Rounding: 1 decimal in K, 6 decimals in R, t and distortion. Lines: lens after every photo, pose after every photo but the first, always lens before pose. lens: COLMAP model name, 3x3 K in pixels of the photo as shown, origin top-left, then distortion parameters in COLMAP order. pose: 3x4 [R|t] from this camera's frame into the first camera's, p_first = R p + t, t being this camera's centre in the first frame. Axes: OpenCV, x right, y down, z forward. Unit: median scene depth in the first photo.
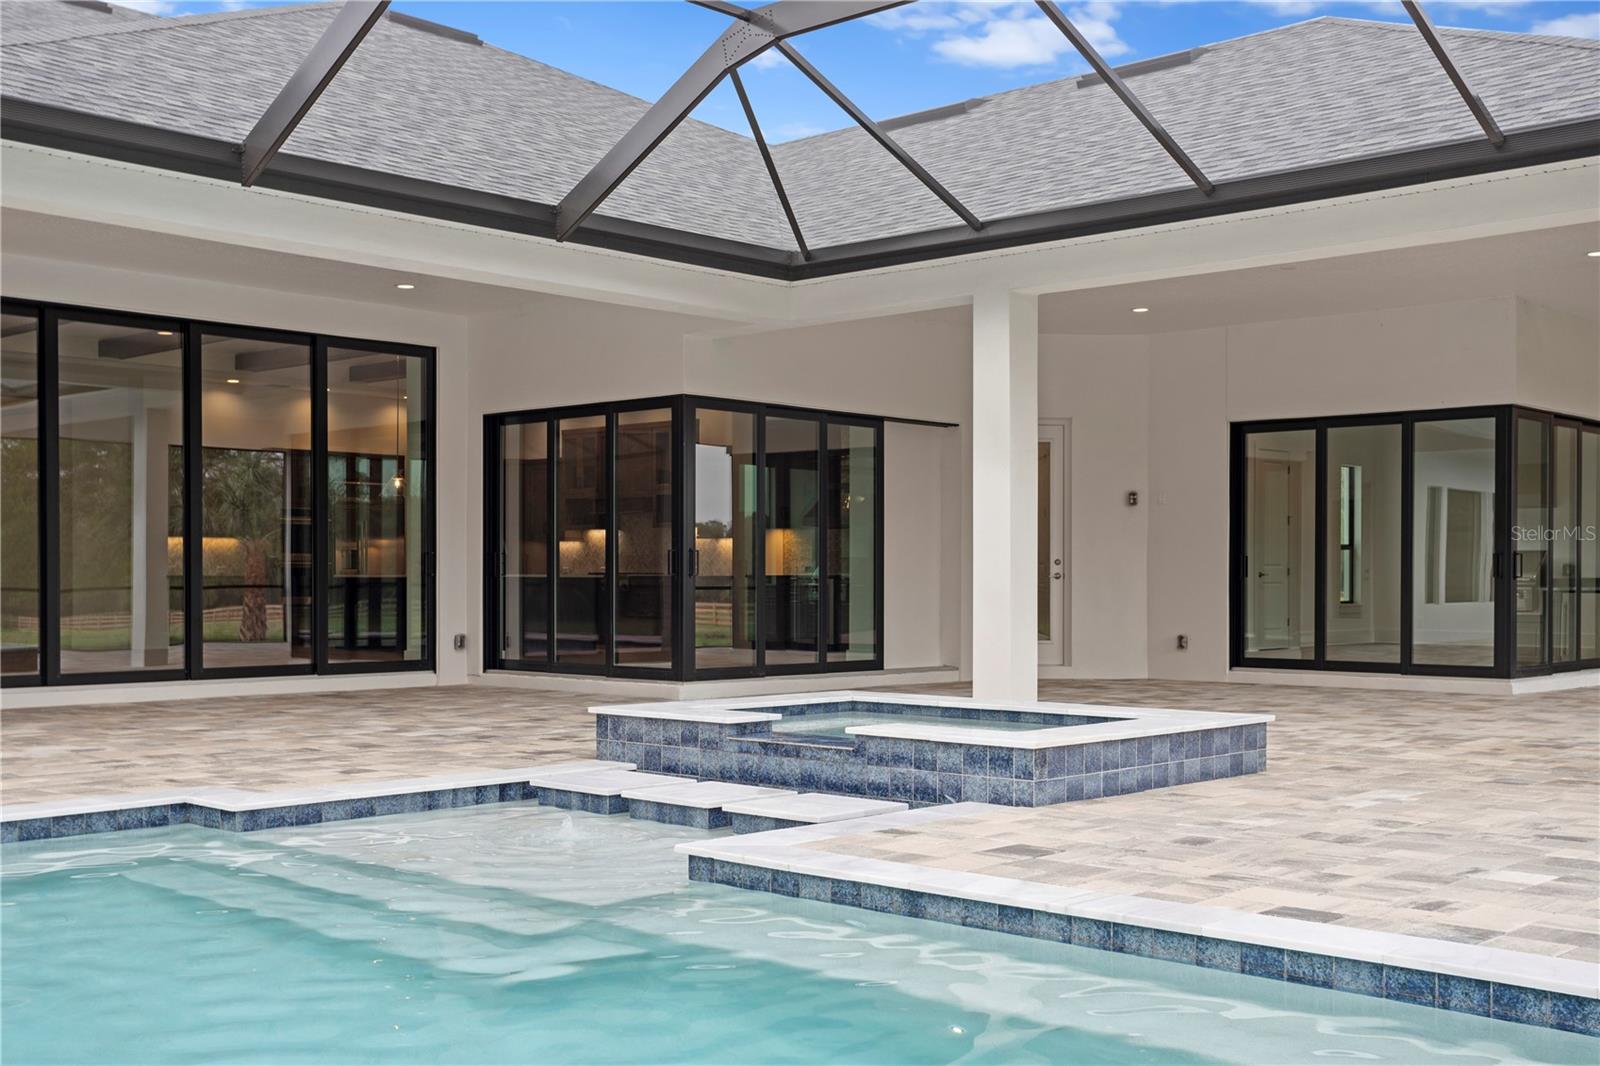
lens RADIAL K [[1754.5, 0, 798.8], [0, 1754.5, 571.8], [0, 0, 1]] dist [0.009479, 0.042680]
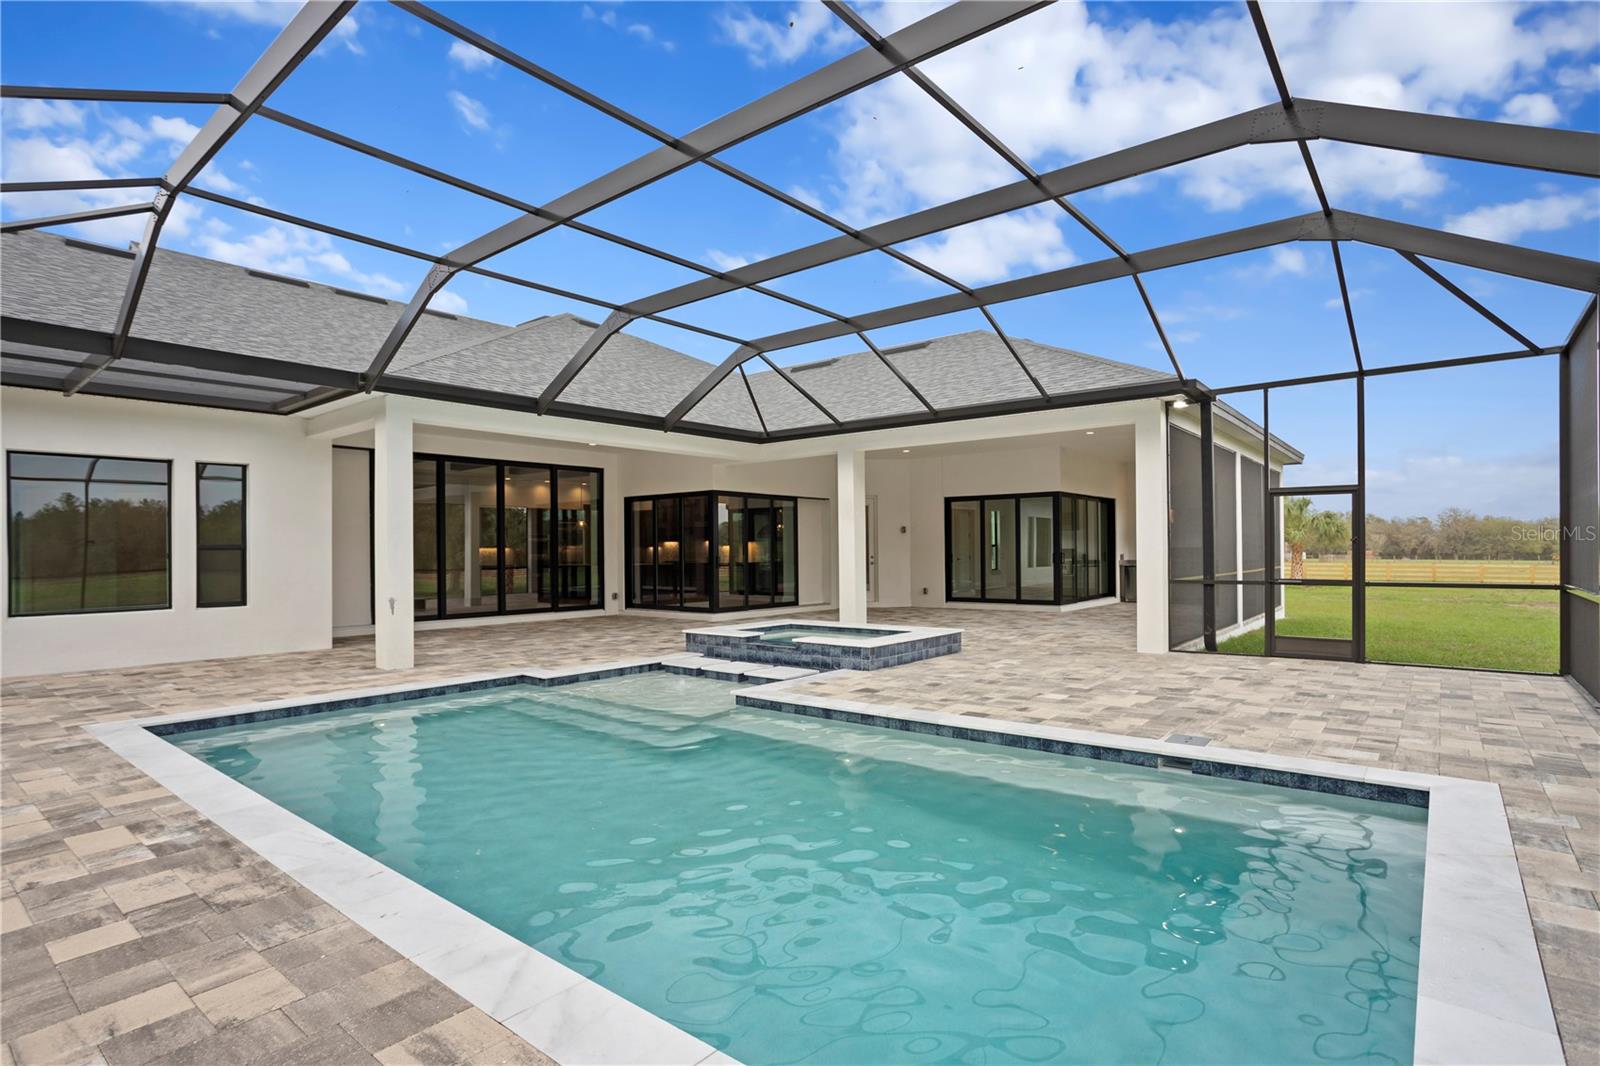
lens RADIAL K [[807.2, 0, 800.0], [0, 807.2, 533.0], [0, 0, 1]] dist [-0.059979, 0.030580]
pose [[0.997912, -0.010268, 0.063761, -0.029340], [0.011480, 0.999760, -0.018662, -0.033853], [-0.063554, 0.019355, 0.997791, -0.112589]]
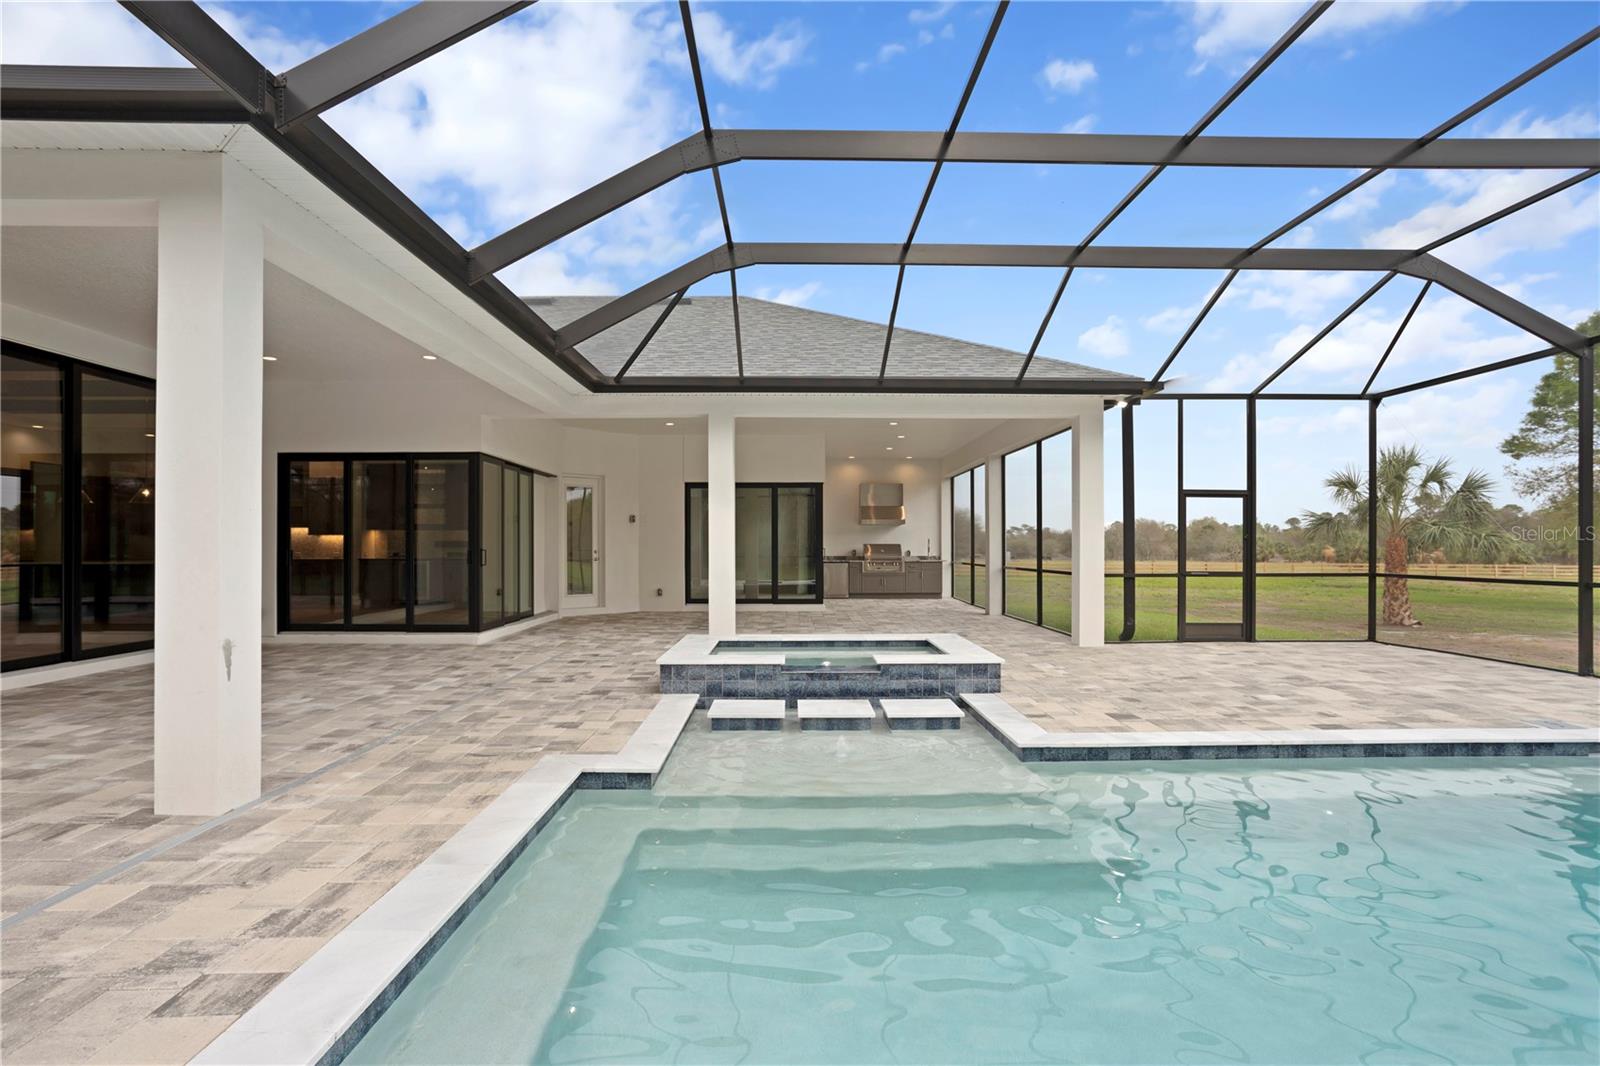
lens RADIAL K [[820.7, 0, 795.5], [0, 820.7, 536.6], [0, 0, 1]] dist [-0.057977, 0.035338]
pose [[0.727149, 0.004936, 0.686462, -0.543651], [-0.000120, 0.999975, -0.007063, -0.028624], [-0.686480, 0.005054, 0.727131, 0.398383]]
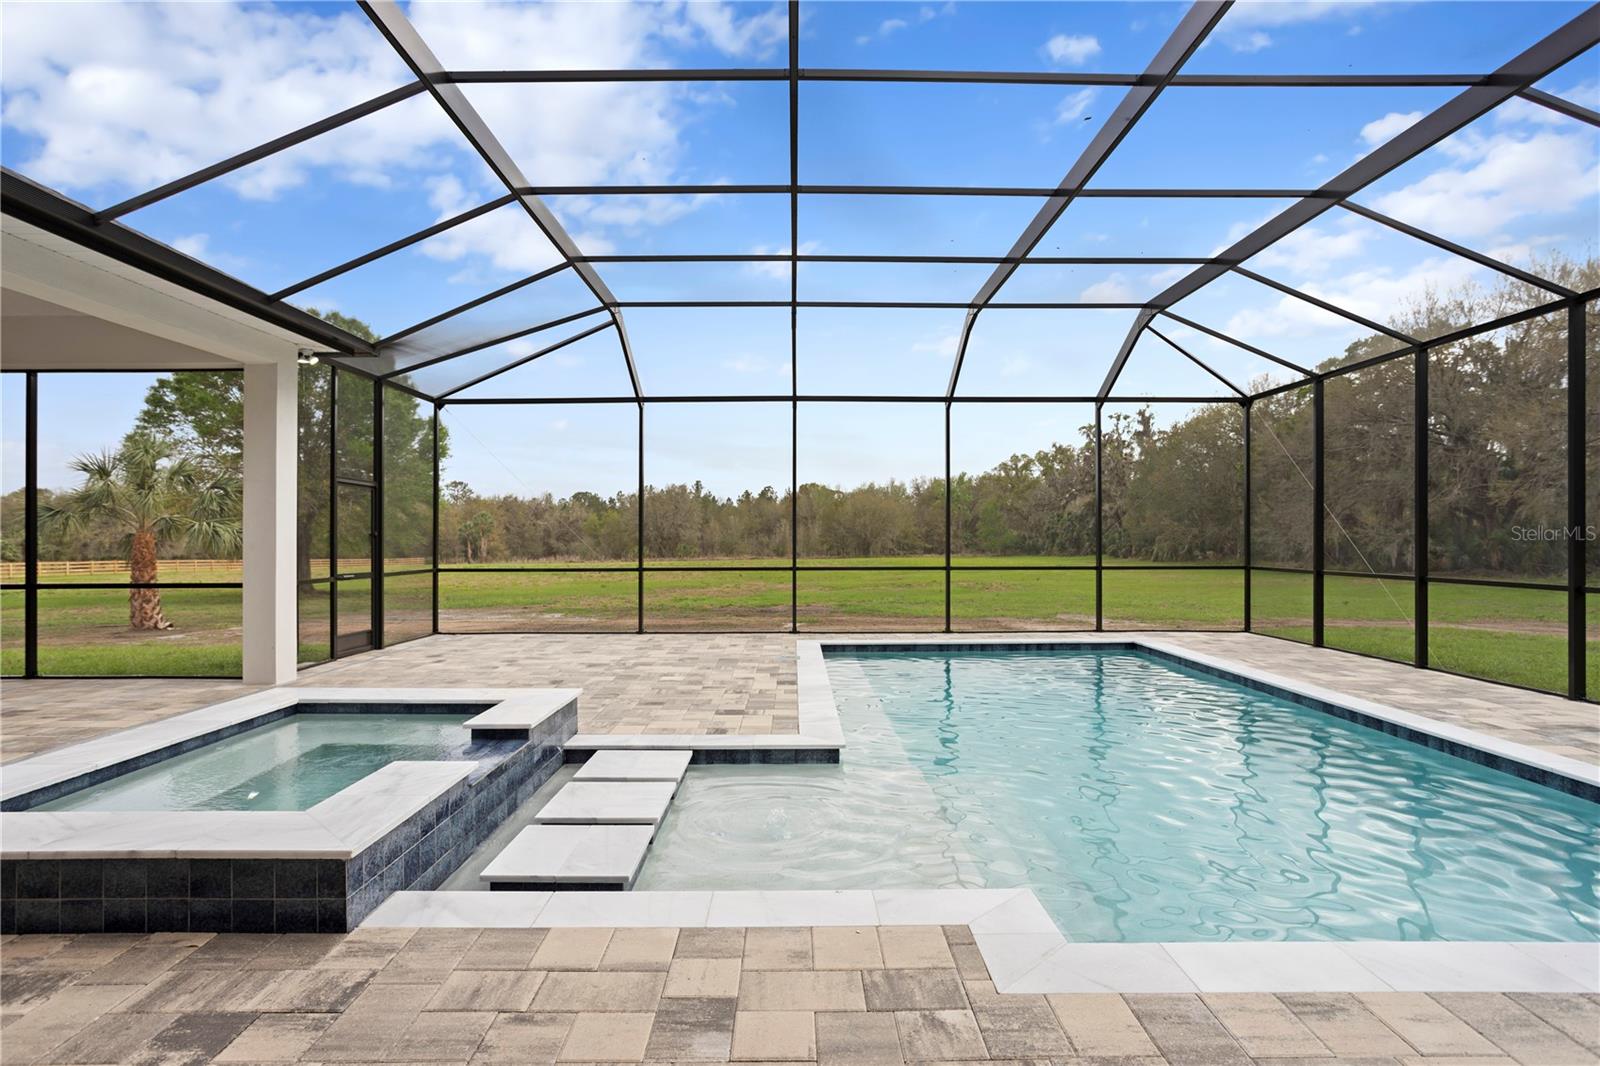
lens RADIAL K [[837.1, 0, 789.1], [0, 837.1, 535.0], [0, 0, 1]] dist [-0.002841, -0.000299]
pose [[-0.676110, 0.002437, 0.736797, -0.445872], [-0.001153, 0.999990, -0.004365, -0.031055], [-0.736800, -0.003801, -0.676100, 1.116493]]
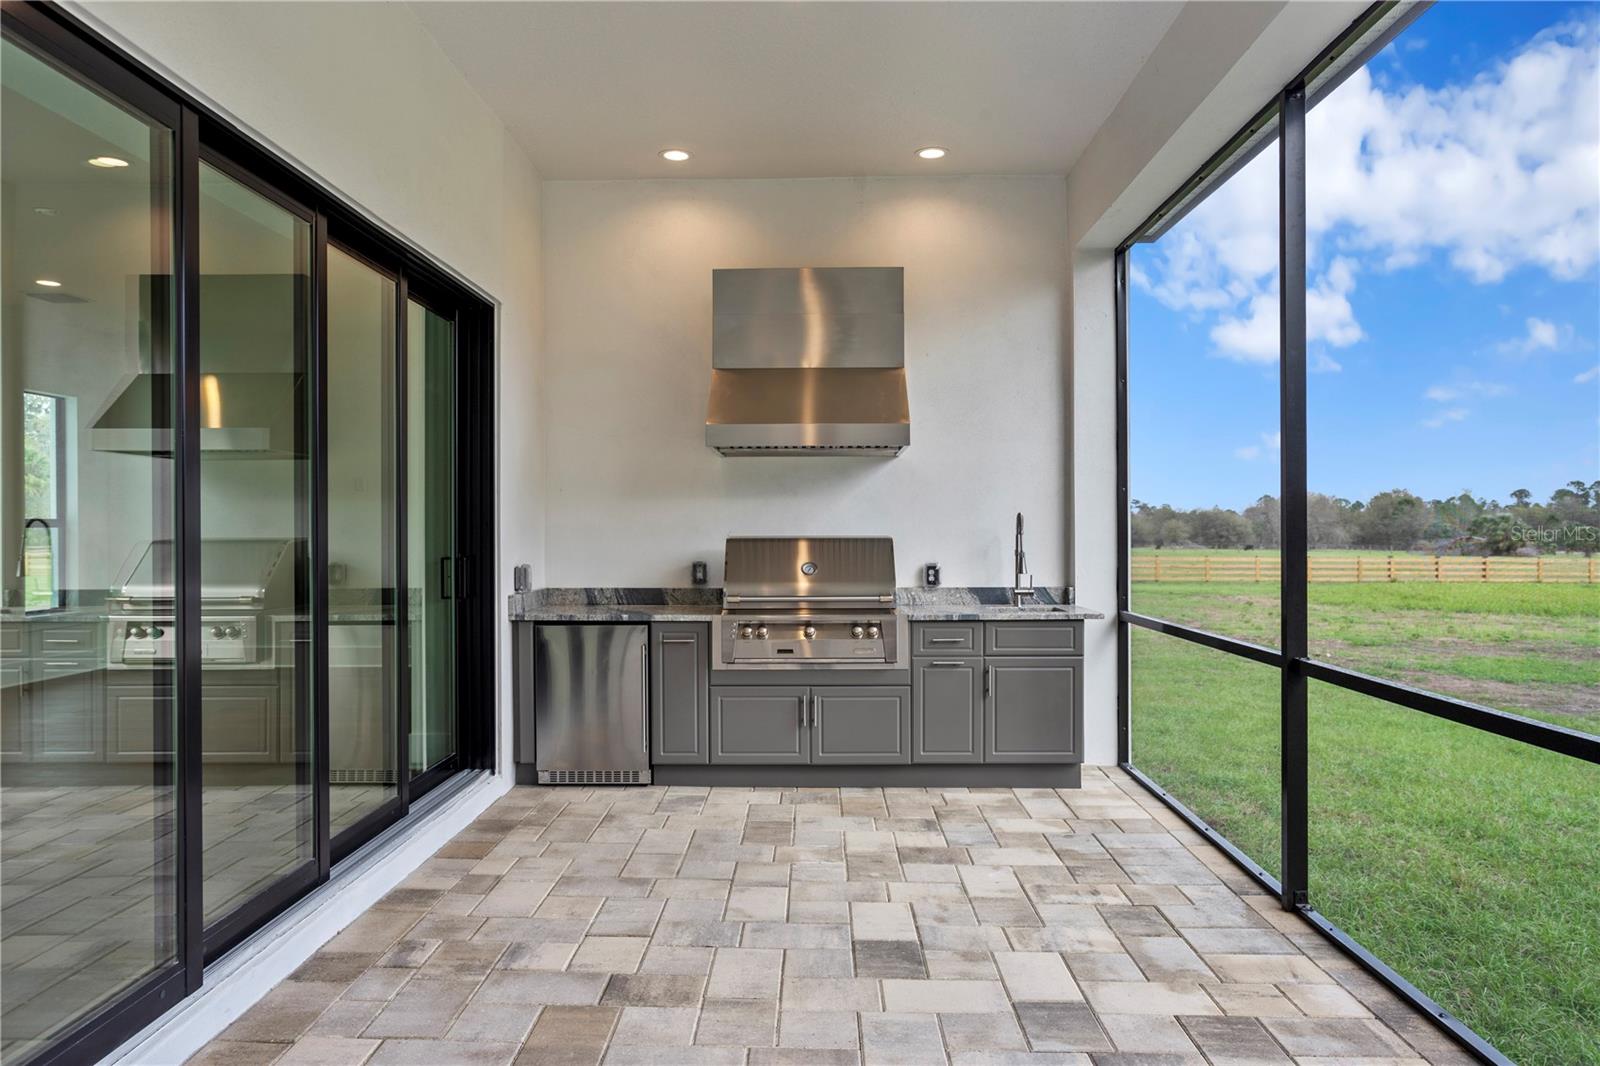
lens RADIAL K [[1017.6, 0, 800.0], [0, 1017.6, 533.0], [0, 0, 1]] dist [0.000763, 0.000685]
pose [[0.756608, -0.007222, 0.653829, 0.650520], [0.003784, 0.999971, 0.006666, -0.030640], [-0.653858, -0.002569, 0.756613, 1.317253]]
